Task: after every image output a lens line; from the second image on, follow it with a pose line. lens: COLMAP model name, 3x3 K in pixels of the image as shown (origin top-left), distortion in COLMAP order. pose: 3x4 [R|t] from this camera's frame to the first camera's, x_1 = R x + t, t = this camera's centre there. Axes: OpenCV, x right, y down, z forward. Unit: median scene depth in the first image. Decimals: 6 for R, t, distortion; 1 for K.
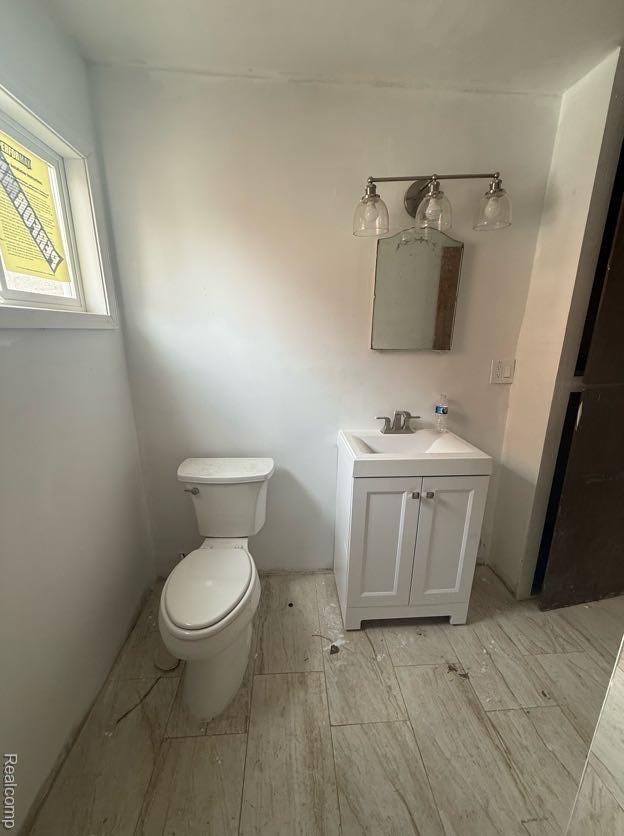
lens RADIAL K [[335.9, 0, 312.7], [0, 335.9, 417.3], [0, 0, 1]] dist [0.003589, -0.000175]
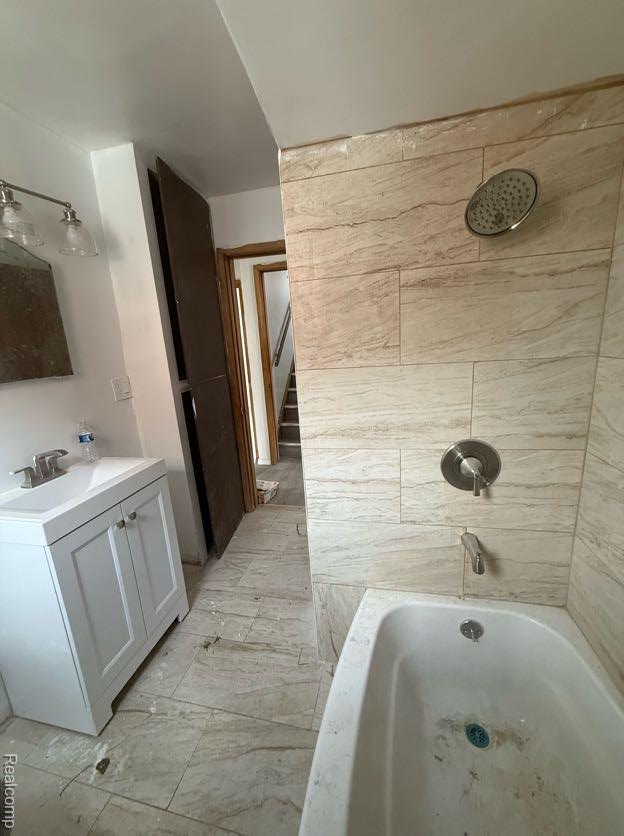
lens RADIAL K [[335.9, 0, 313.6], [0, 335.9, 416.8], [0, 0, 1]] dist [0.003589, -0.000175]
pose [[0.284766, -0.241909, 0.927571, -0.333607], [0.310311, 0.938795, 0.149571, -0.023598], [-0.906982, 0.245243, 0.342404, 0.109053]]
